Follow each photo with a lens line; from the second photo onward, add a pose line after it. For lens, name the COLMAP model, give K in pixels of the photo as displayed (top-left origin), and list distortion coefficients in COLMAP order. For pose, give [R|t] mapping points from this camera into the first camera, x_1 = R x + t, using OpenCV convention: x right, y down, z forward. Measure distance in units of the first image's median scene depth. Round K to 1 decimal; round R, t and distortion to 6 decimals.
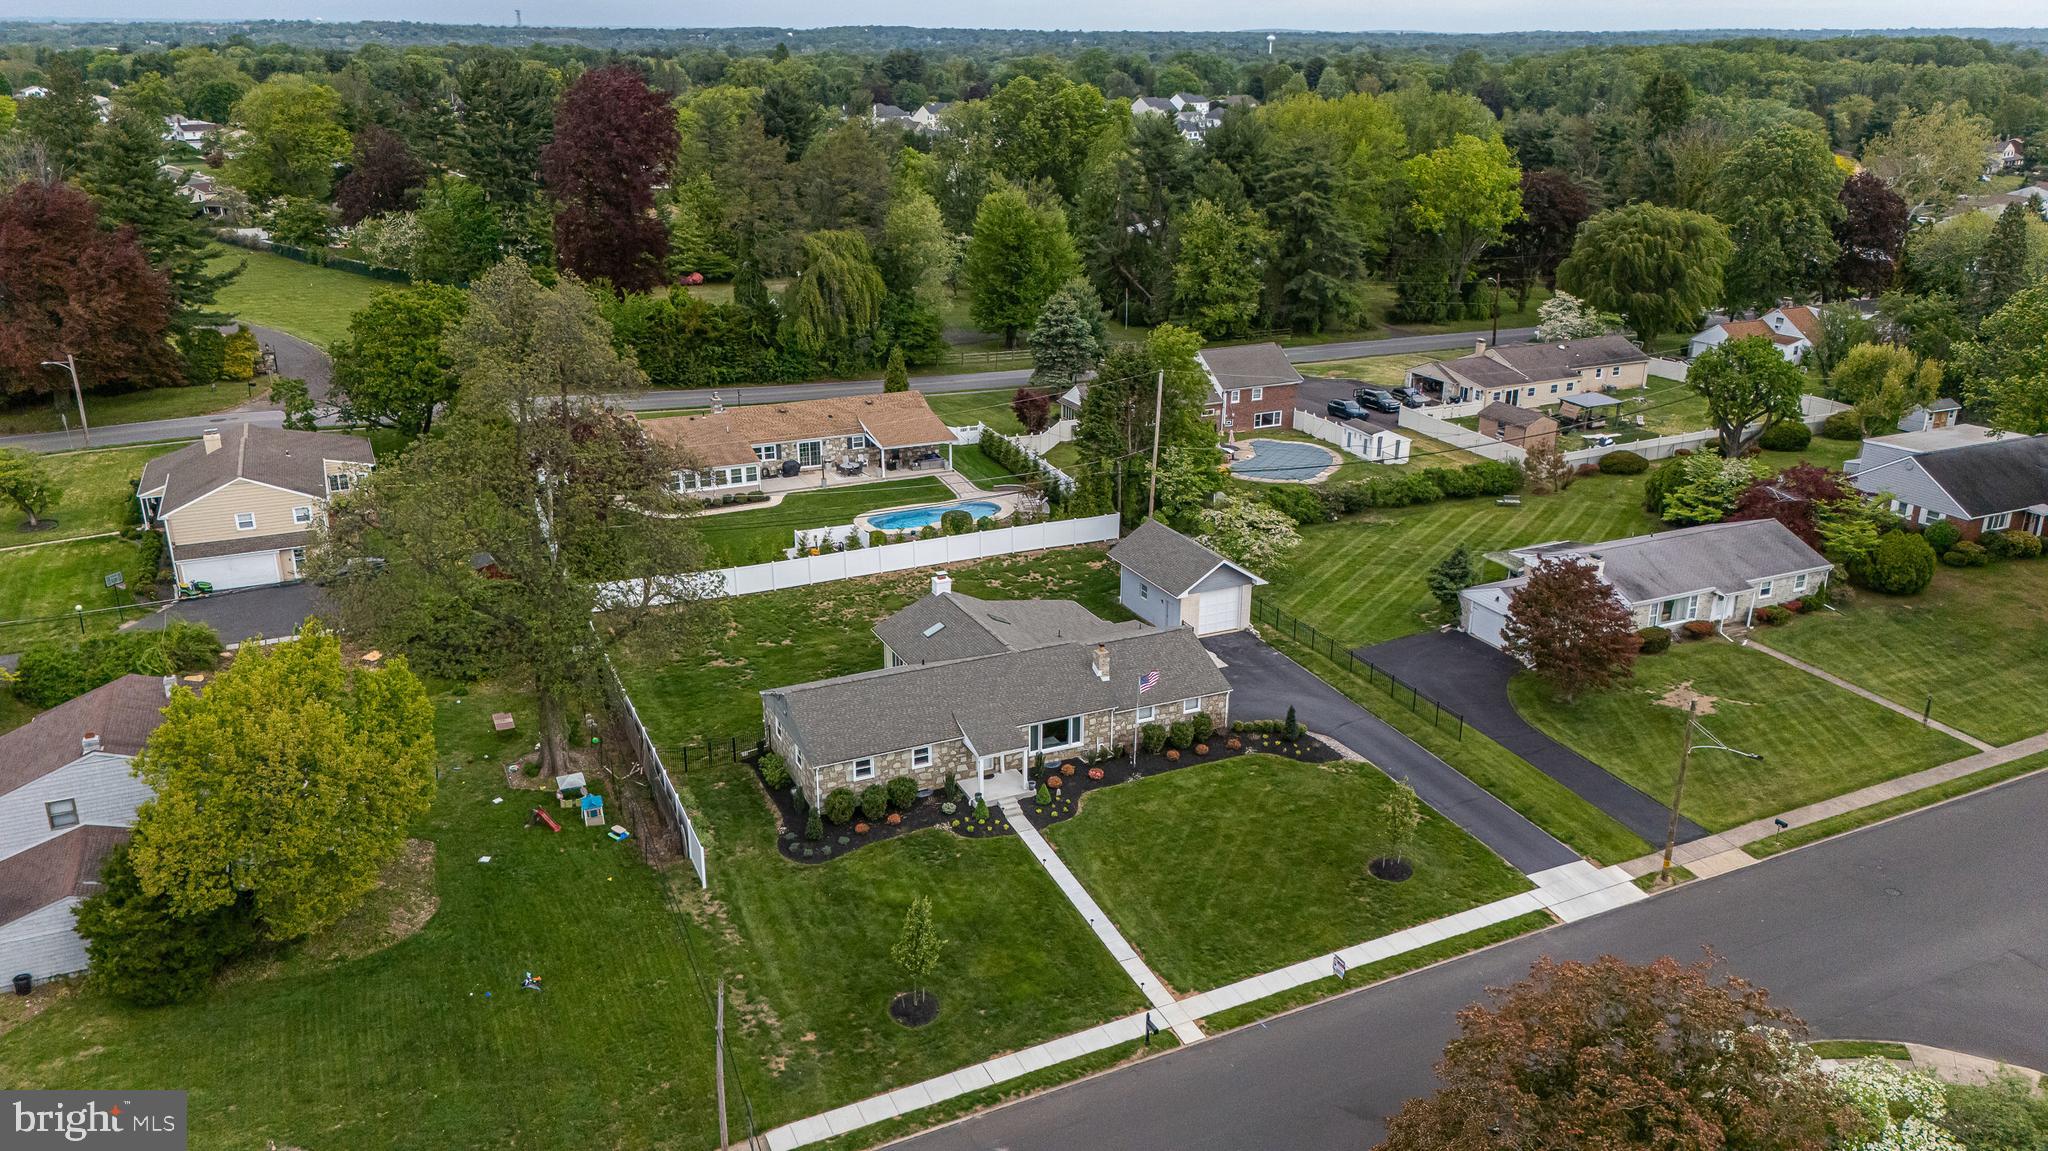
lens RADIAL K [[1497.5, 0, 1032.2], [0, 1497.5, 572.3], [0, 0, 1]] dist [0.079409, -0.080474]
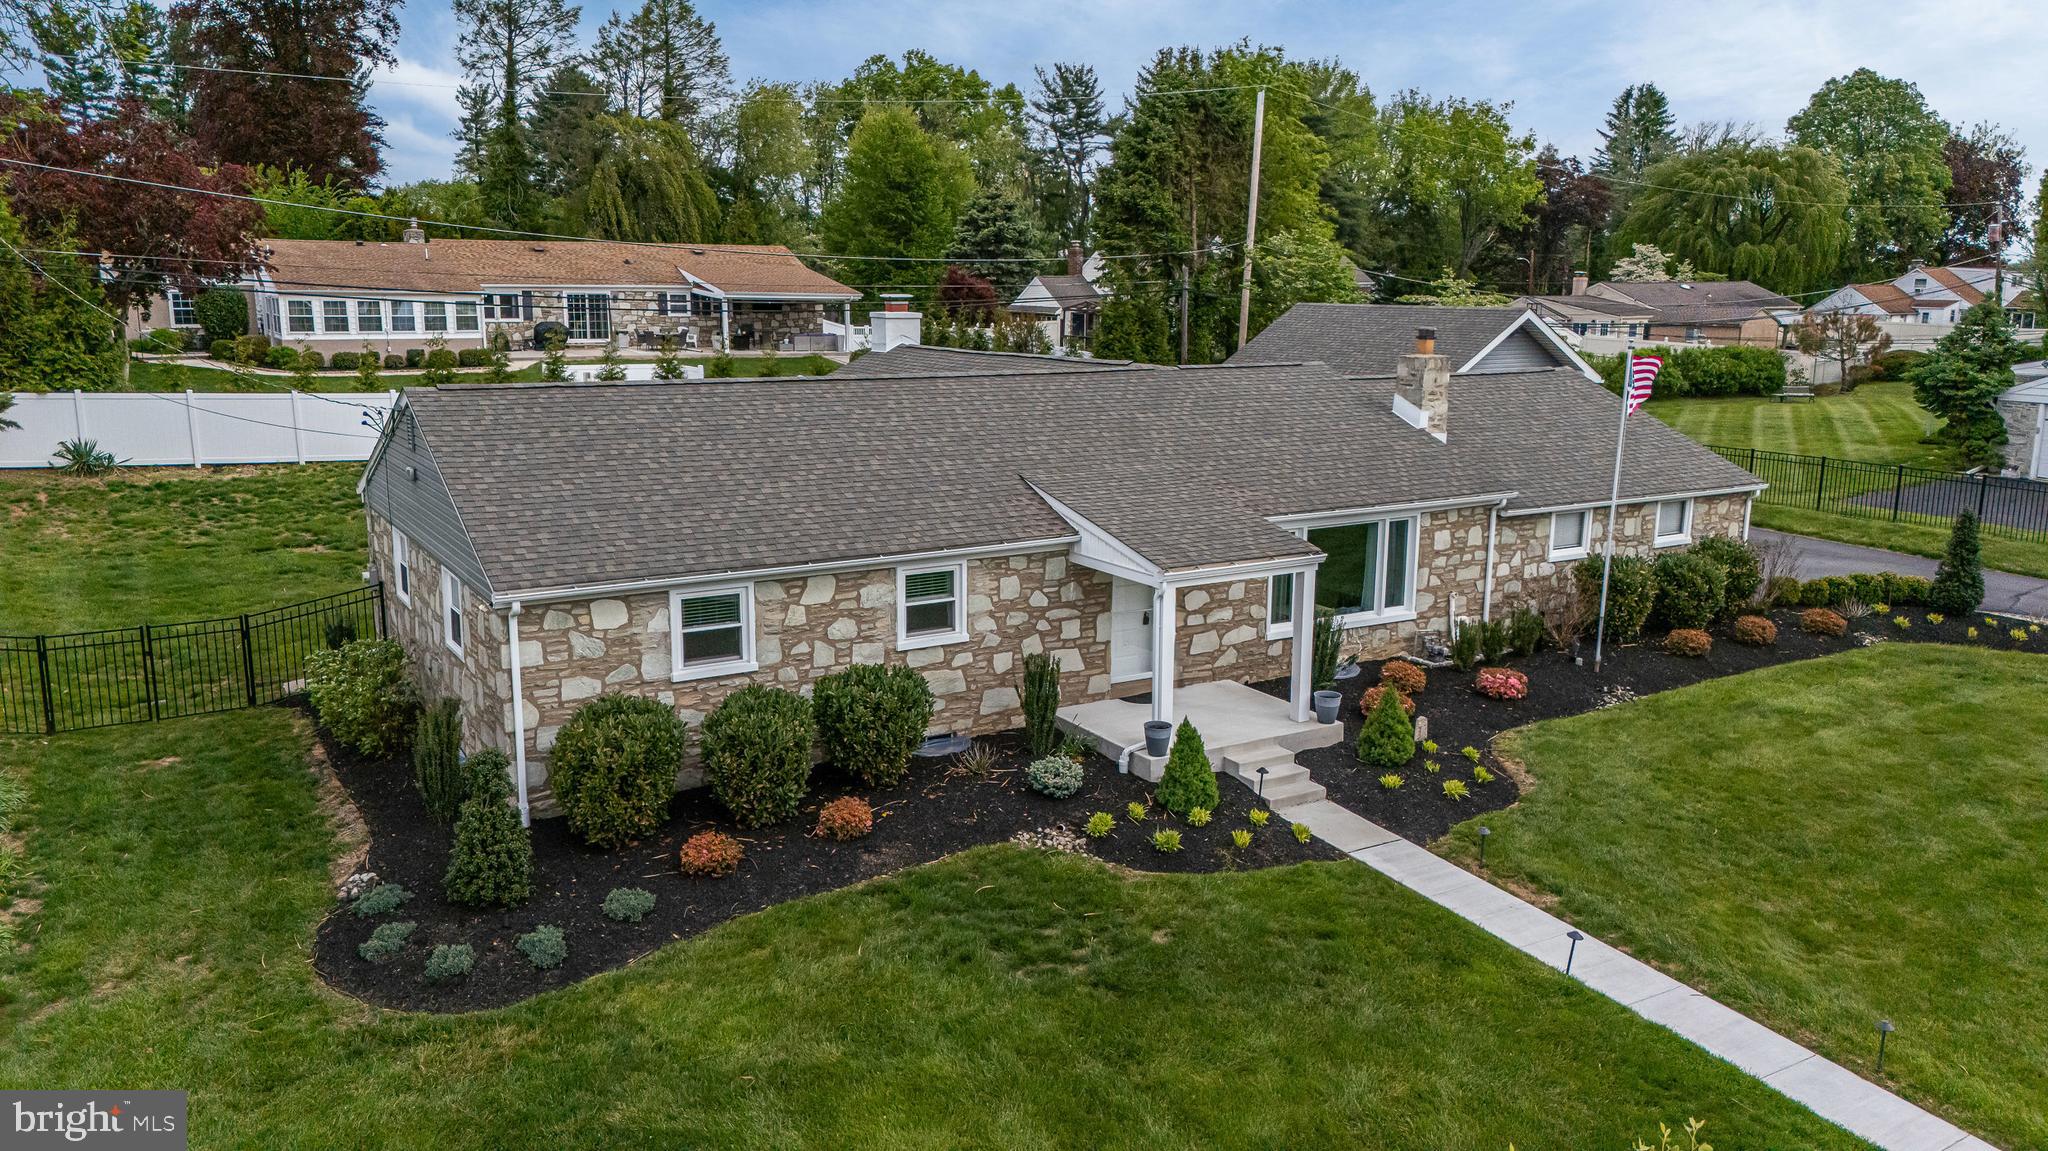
lens RADIAL K [[1497.5, 0, 1029.6], [0, 1497.5, 590.3], [0, 0, 1]] dist [0.079409, -0.080474]
pose [[0.993106, -0.020048, 0.115489, -0.081320], [0.035222, 0.990771, -0.130887, 0.145651], [-0.111800, 0.134052, 0.984648, 0.683113]]
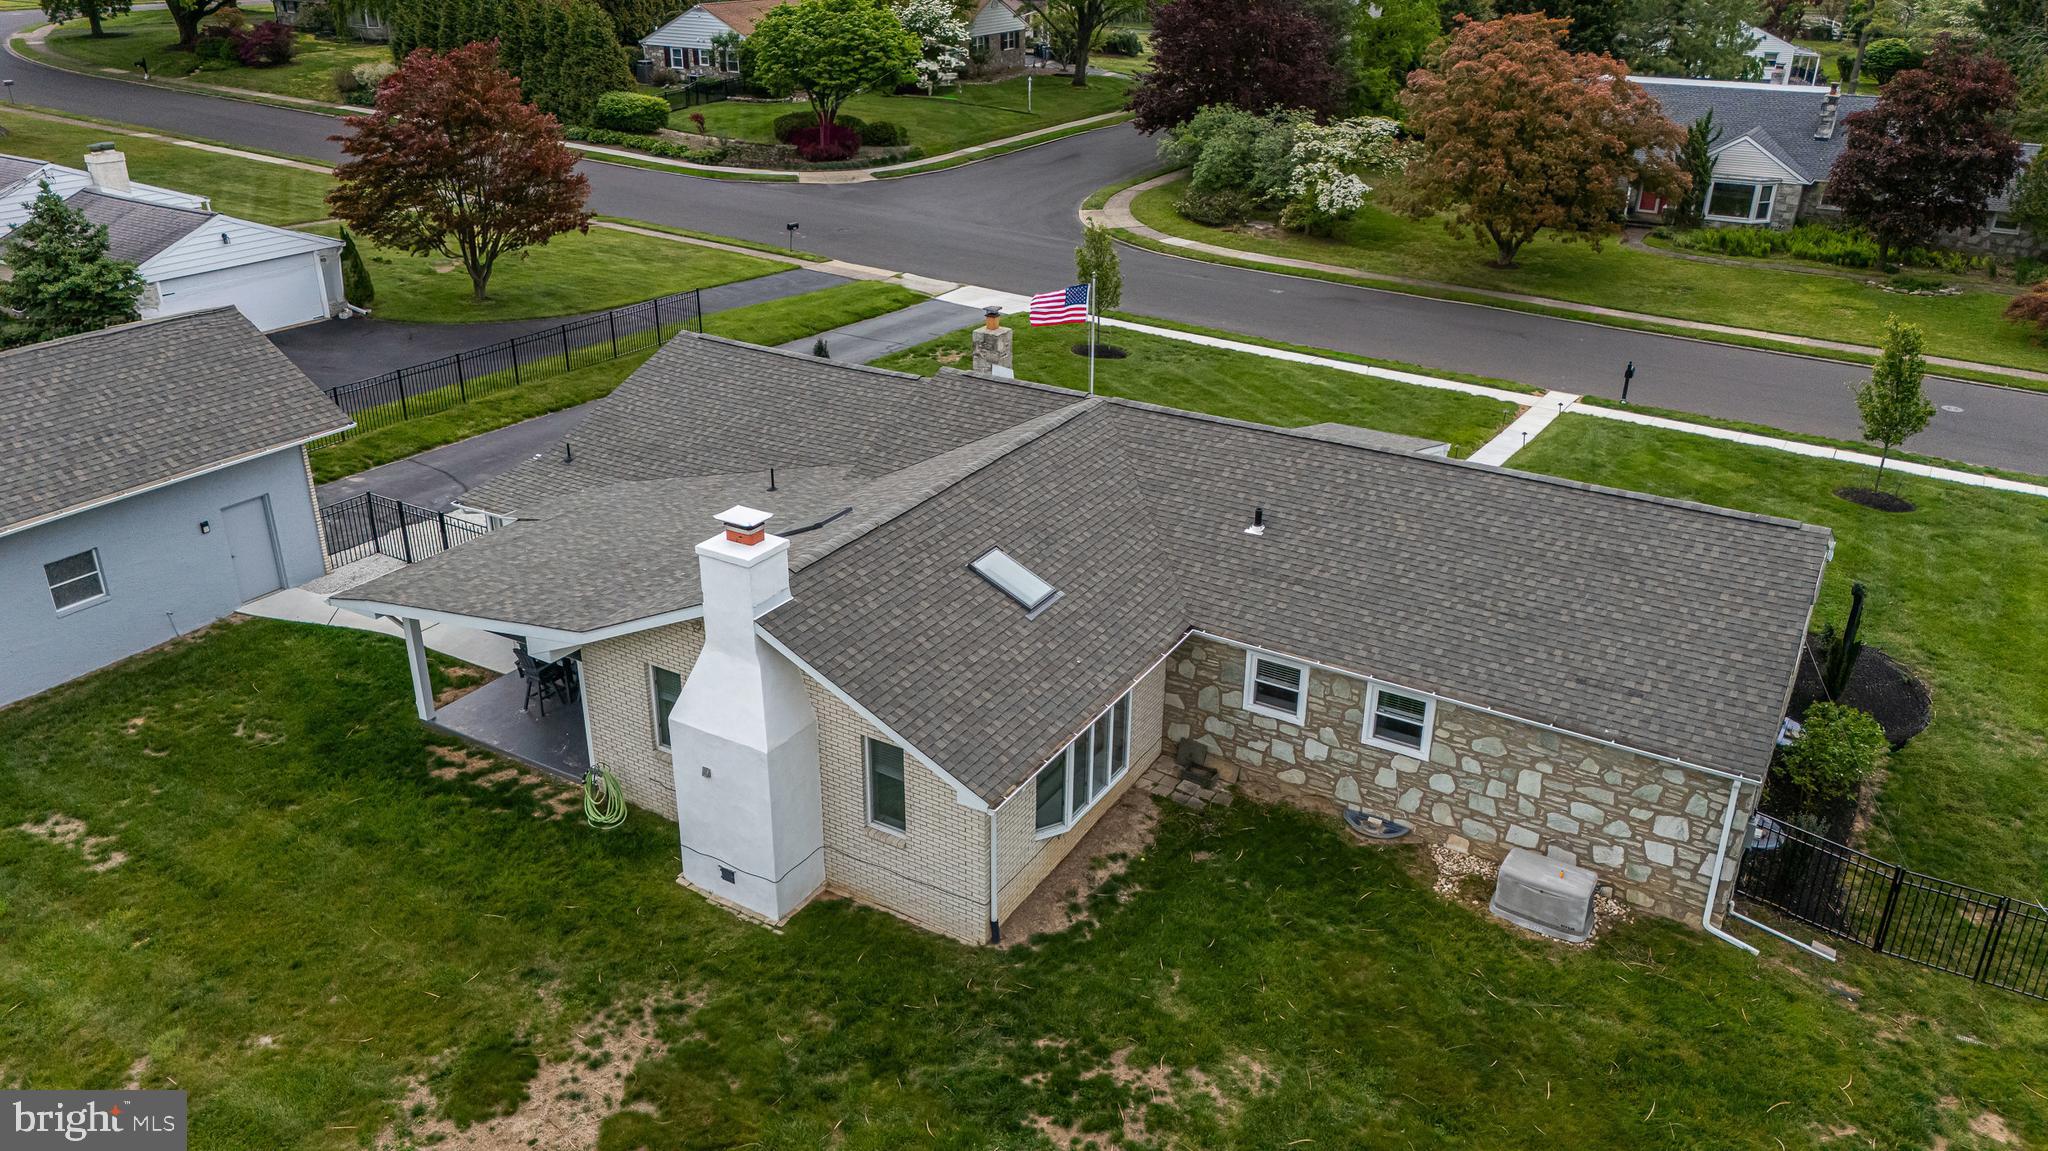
lens RADIAL K [[1497.5, 0, 1030.9], [0, 1497.5, 576.8], [0, 0, 1]] dist [0.079409, -0.080474]
pose [[-0.559873, -0.351658, 0.750252, -0.291678], [0.266961, 0.780627, 0.565114, -0.123649], [-0.784394, 0.516680, -0.343173, 1.165168]]
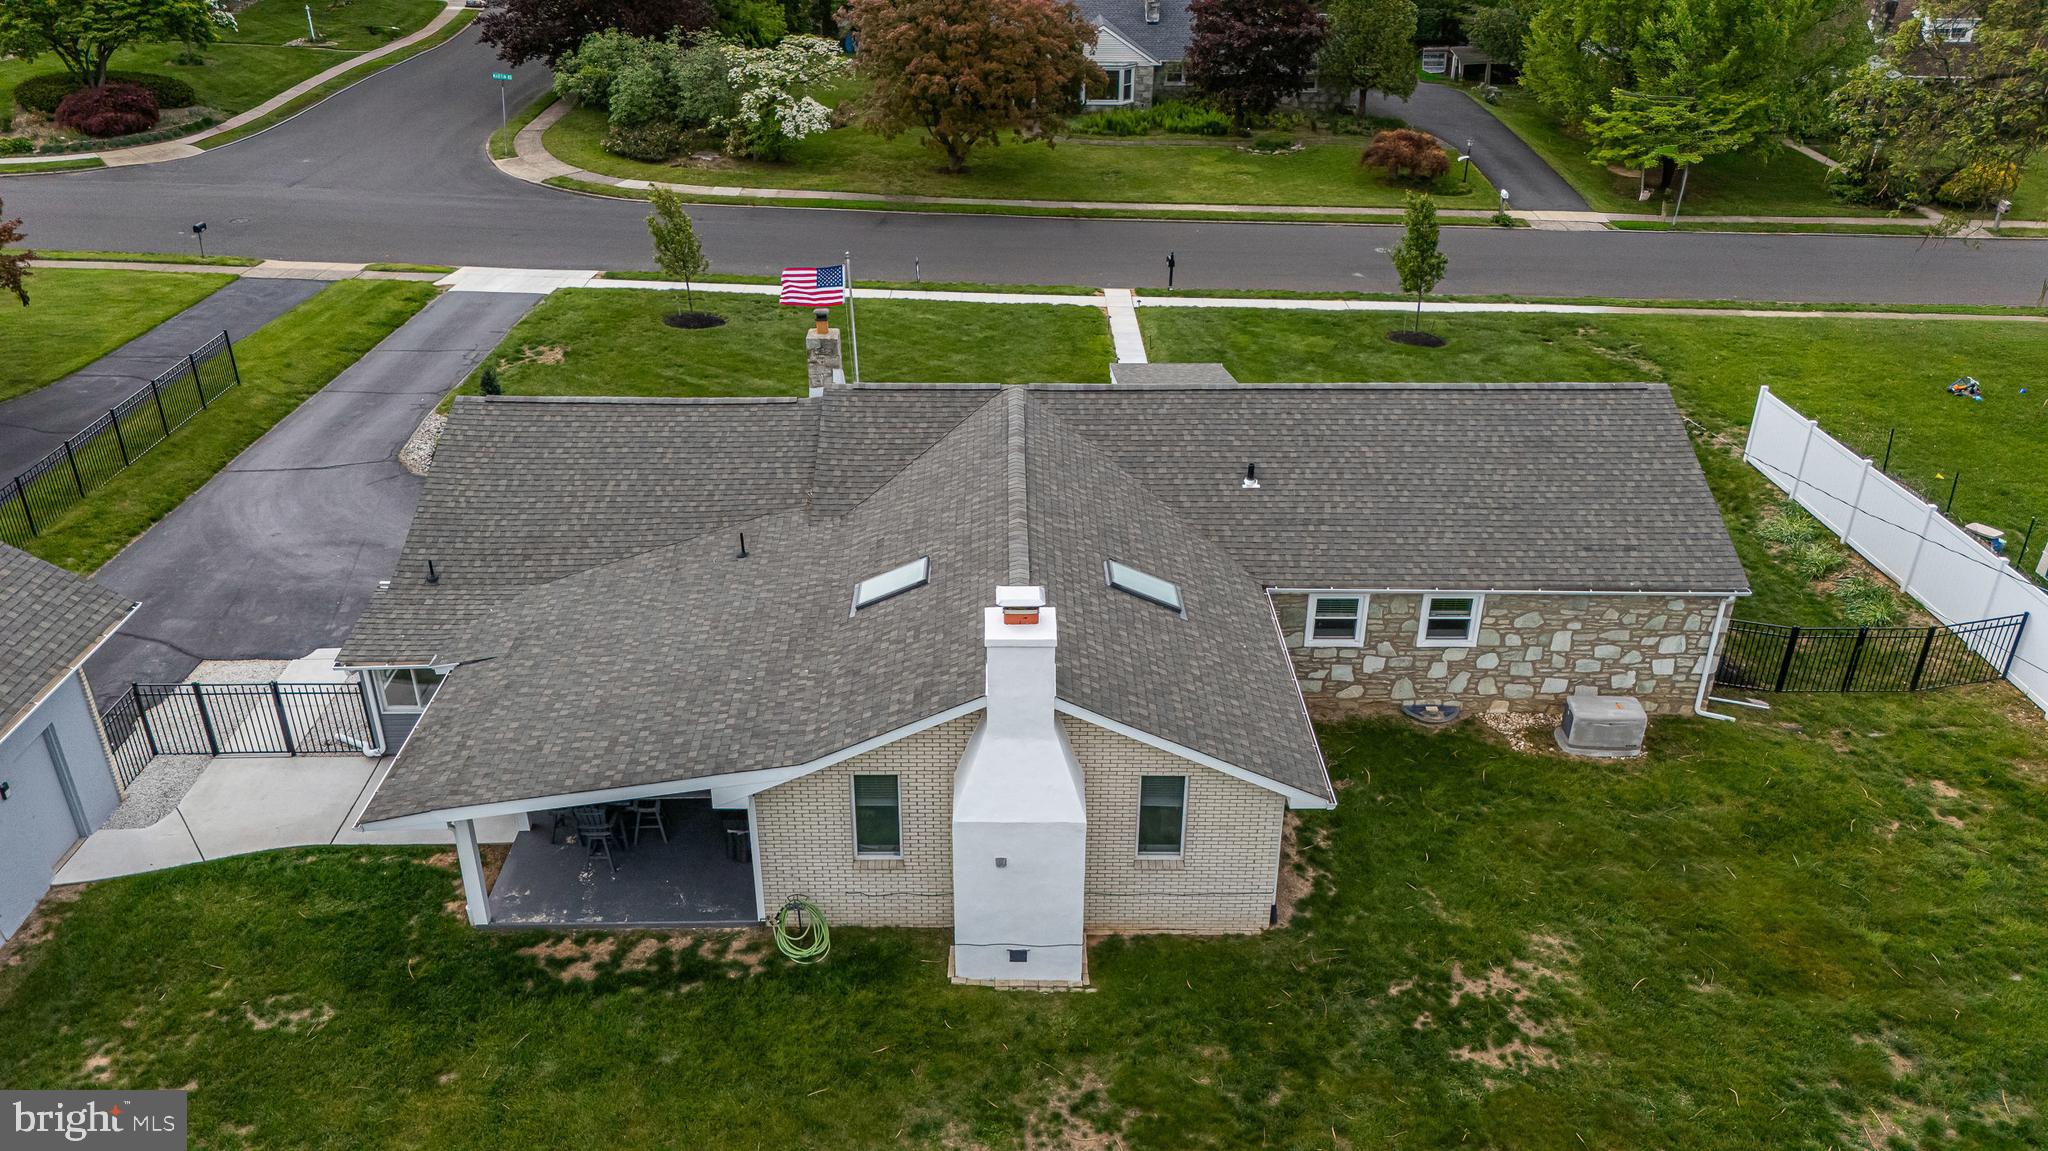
lens RADIAL K [[1497.5, 0, 1031.8], [0, 1497.5, 577.2], [0, 0, 1]] dist [0.079409, -0.080474]
pose [[-0.910880, -0.206483, 0.357300, -0.156209], [0.127390, 0.682841, 0.719375, -0.178541], [-0.392518, 0.700780, -0.595682, 1.253950]]
